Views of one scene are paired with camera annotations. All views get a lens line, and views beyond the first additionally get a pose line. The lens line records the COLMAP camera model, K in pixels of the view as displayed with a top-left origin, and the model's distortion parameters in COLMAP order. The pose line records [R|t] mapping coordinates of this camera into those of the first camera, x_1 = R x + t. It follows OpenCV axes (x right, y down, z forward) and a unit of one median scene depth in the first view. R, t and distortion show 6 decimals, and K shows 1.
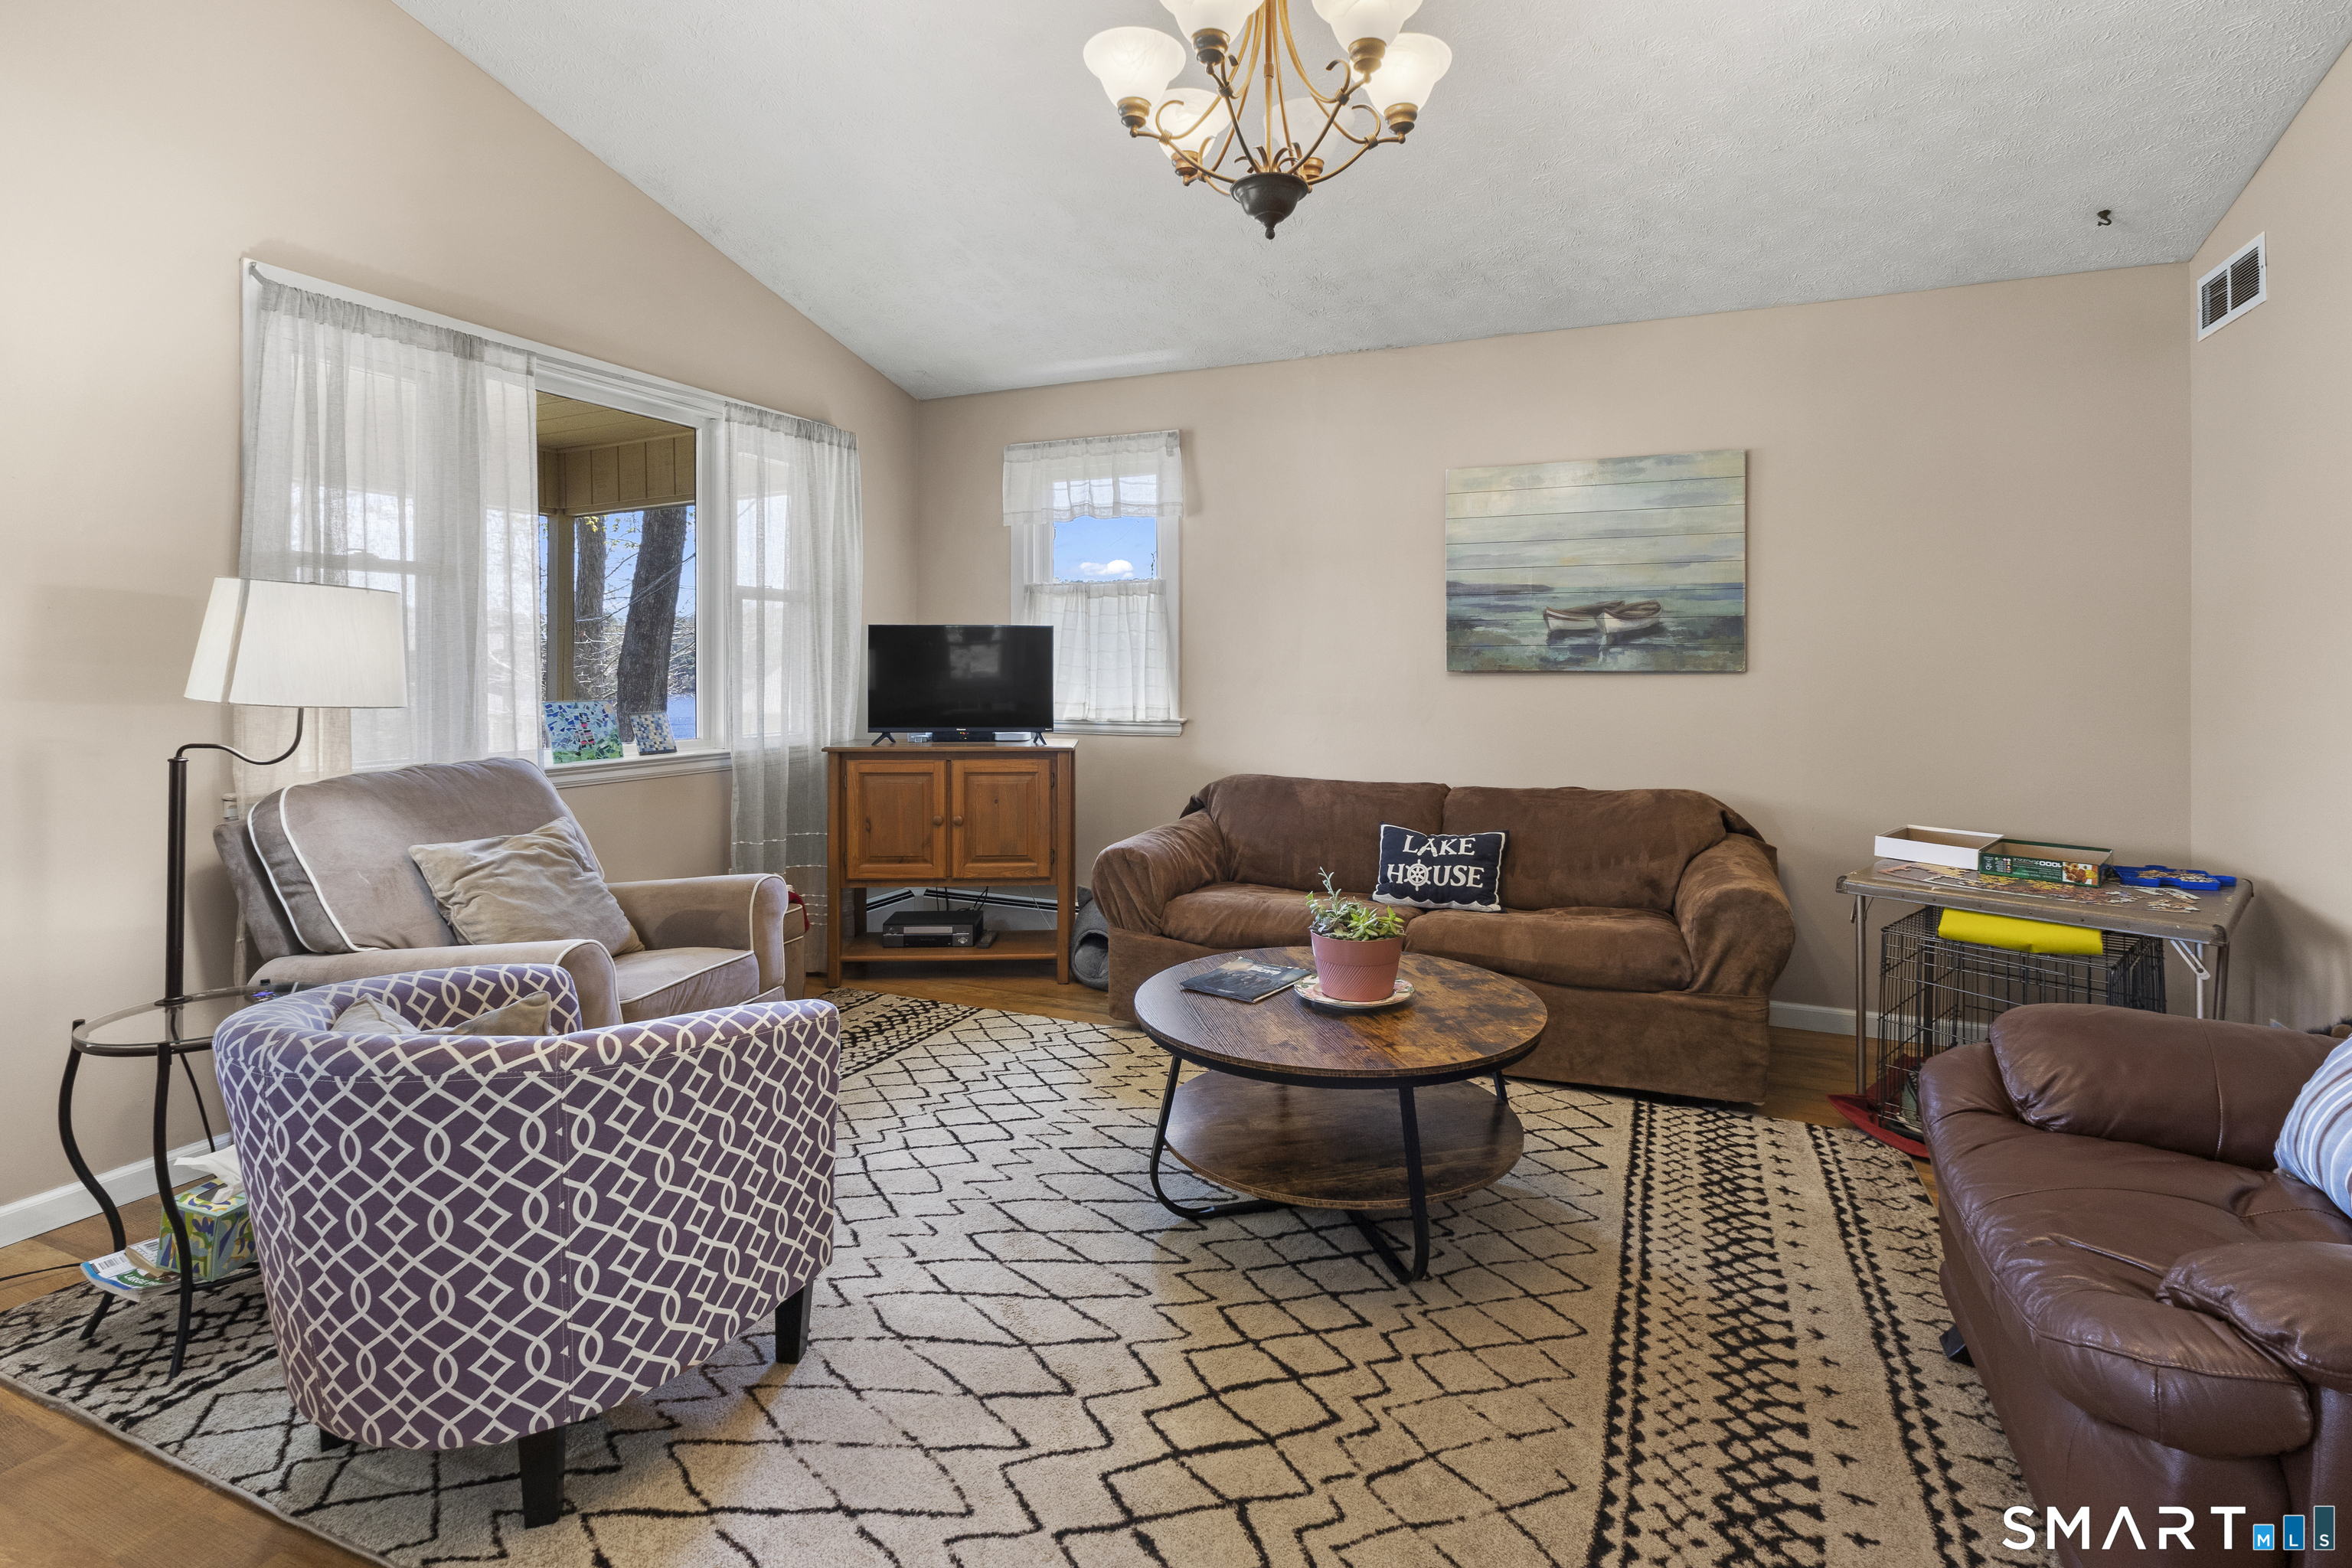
lens RADIAL K [[1106.5, 0, 1213.1], [0, 1106.5, 670.6], [0, 0, 1]] dist [-0.001143, -0.000251]
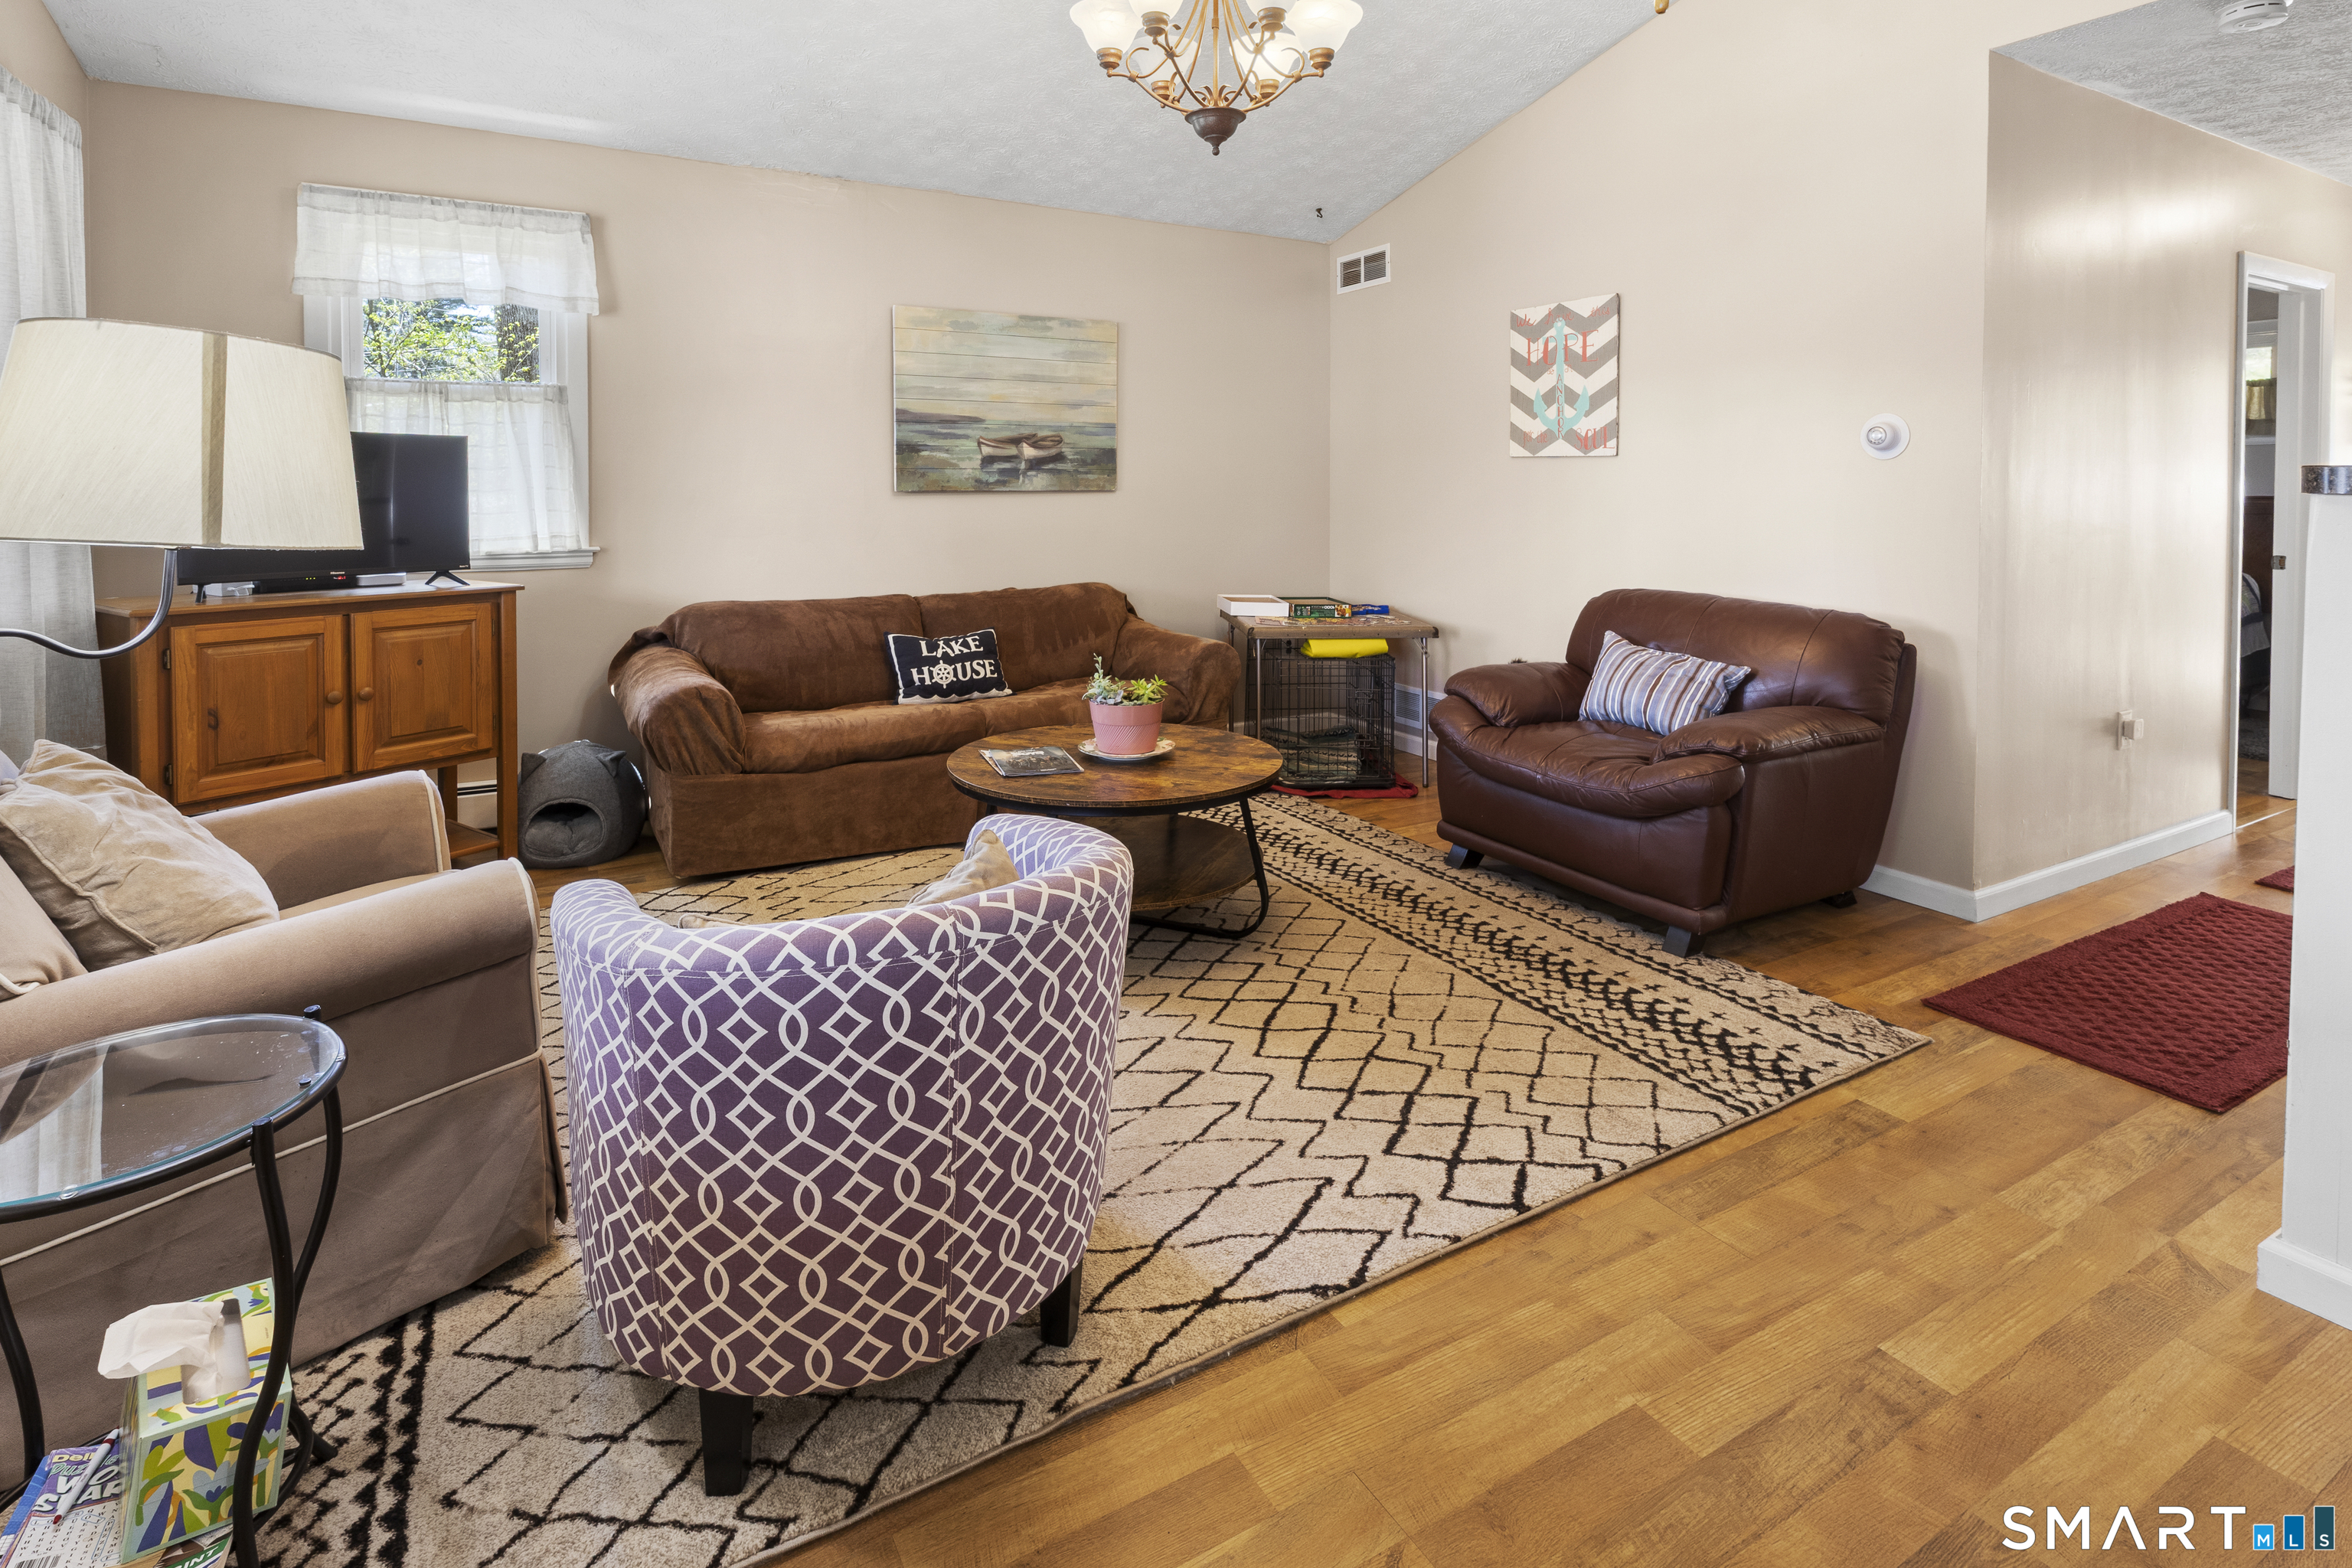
lens RADIAL K [[1136.5, 0, 1147.0], [0, 1136.5, 506.6], [0, 0, 1]] dist [-0.000004, 0.000001]
pose [[0.620961, -0.013879, 0.783719, -0.707449], [0.003150, 0.999879, 0.015212, -0.000937], [-0.783835, -0.006977, 0.620930, 0.158705]]
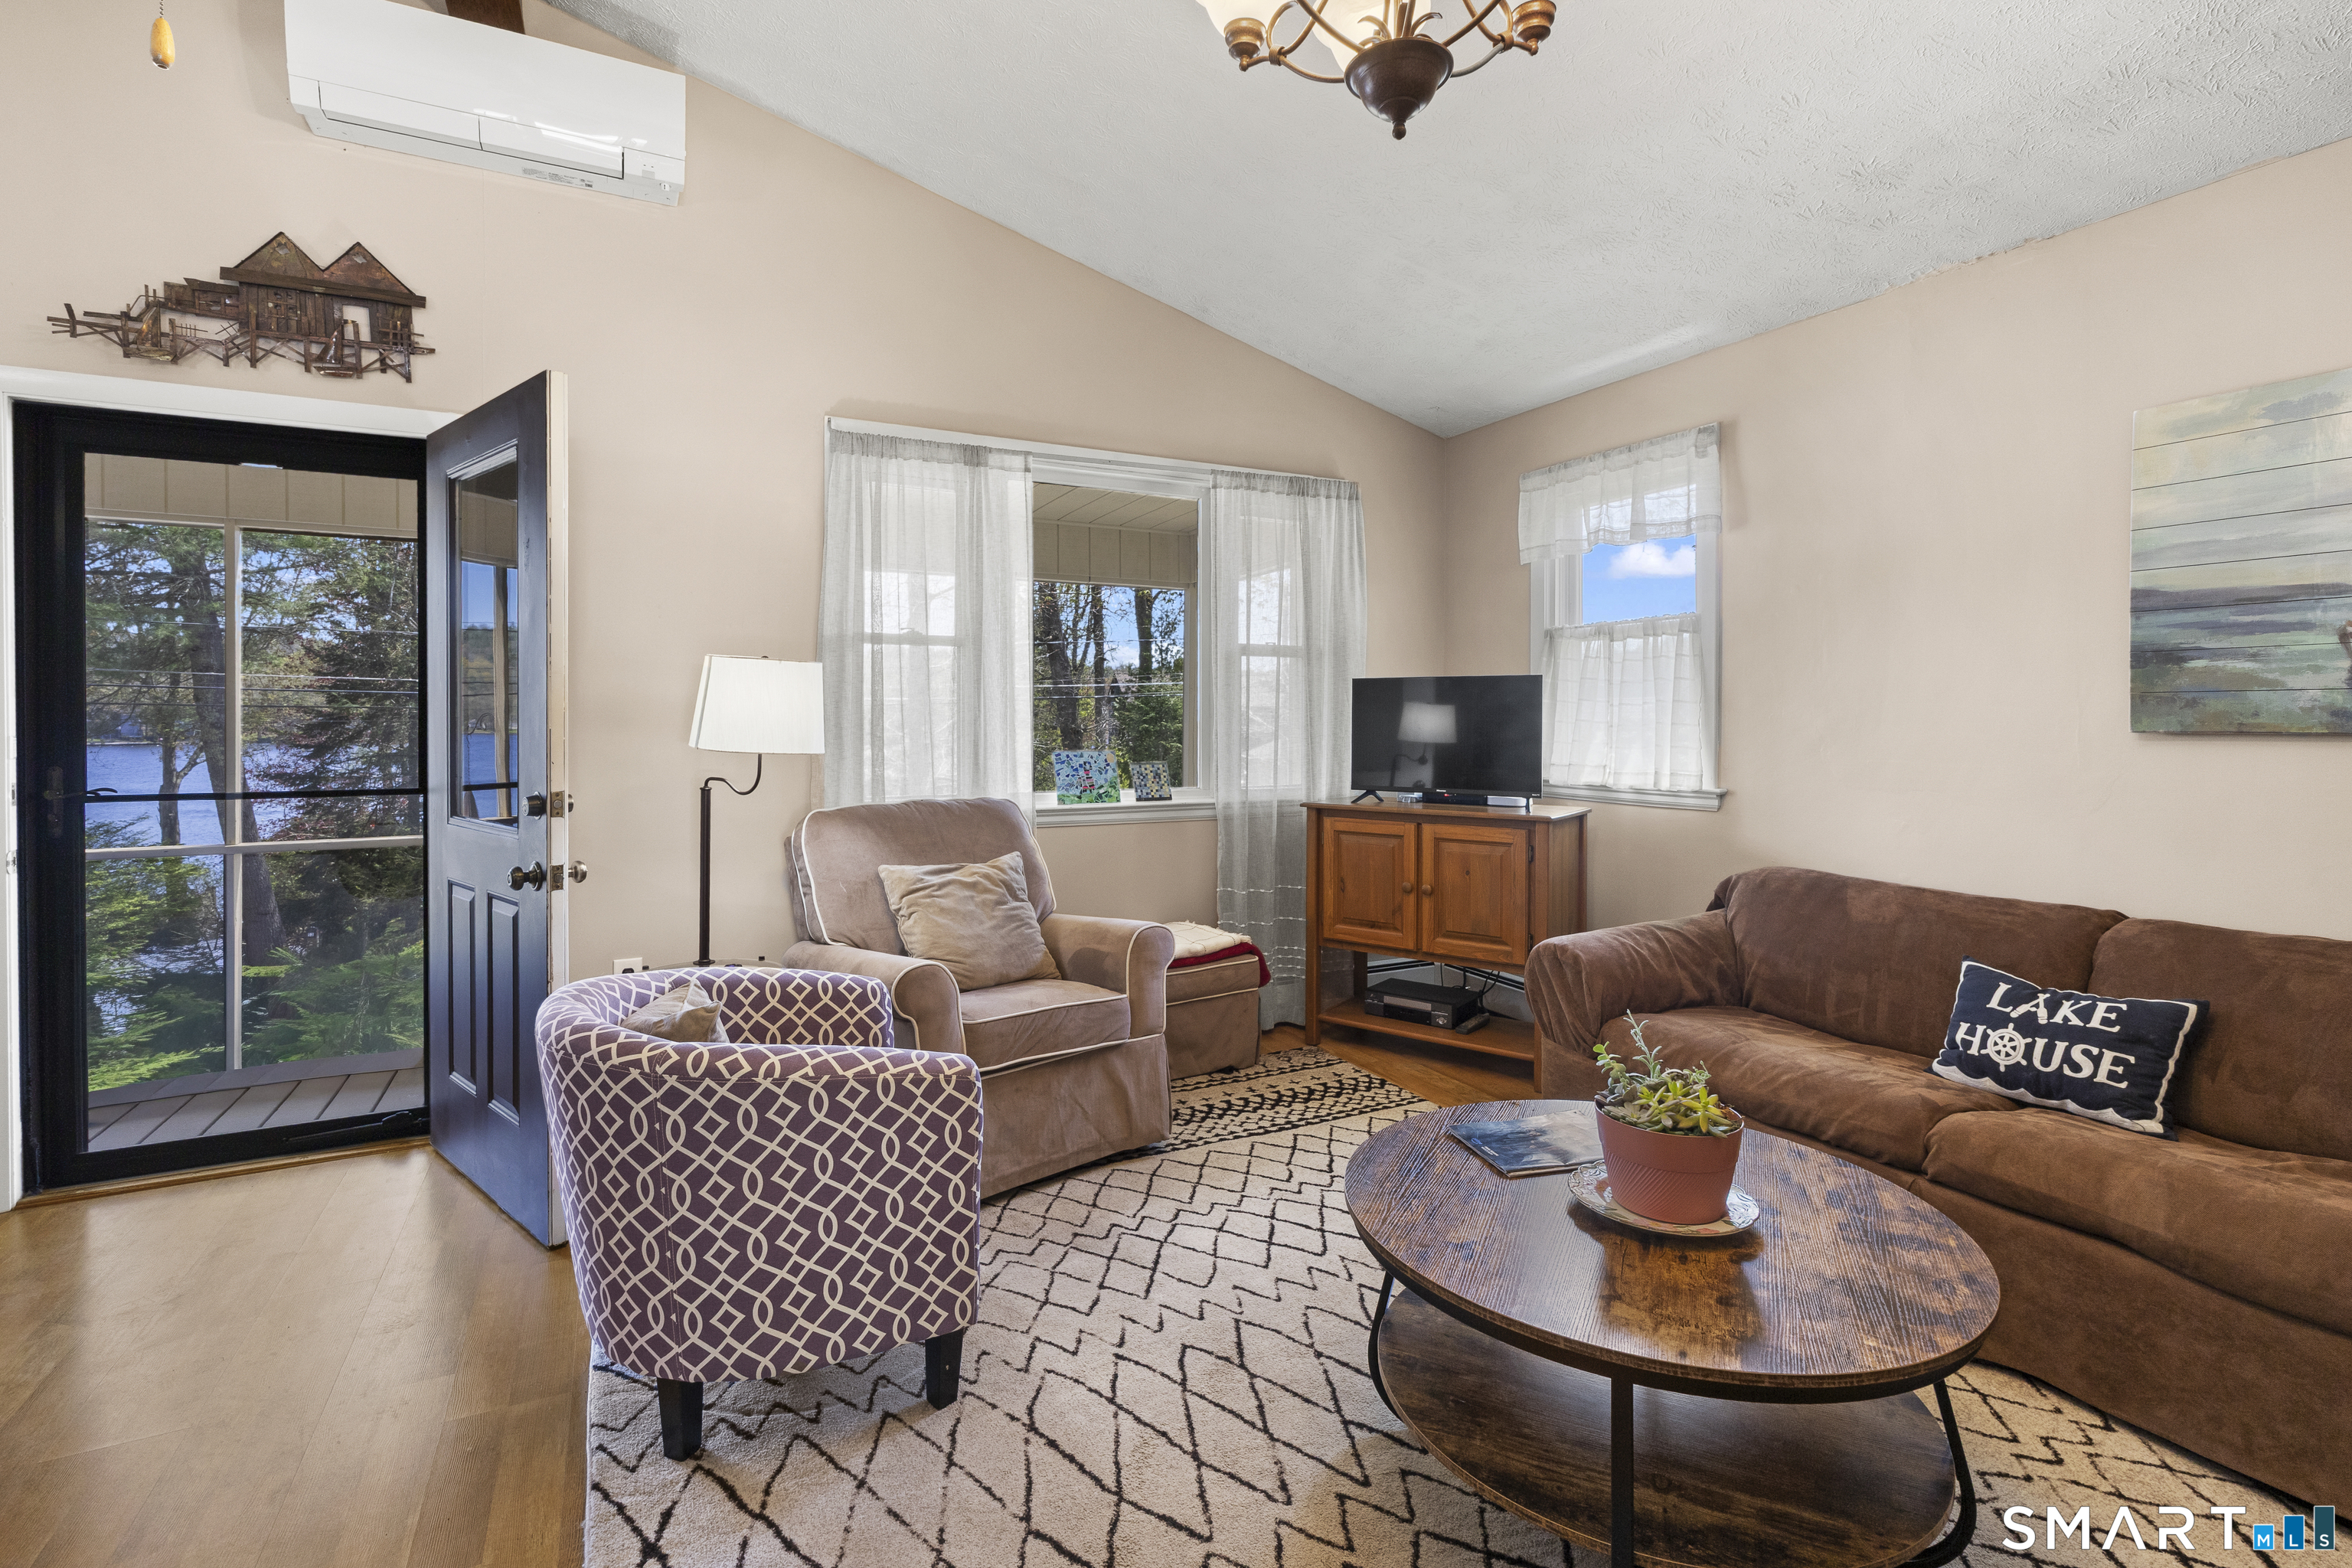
lens RADIAL K [[1093.4, 0, 1167.1], [0, 1093.4, 726.0], [0, 0, 1]] dist [-0.003870, 0.000353]
pose [[0.759710, 0.005891, -0.650235, 0.274725], [-0.004934, 0.999982, 0.003295, -0.003205], [0.650243, 0.000705, 0.759726, 0.239671]]
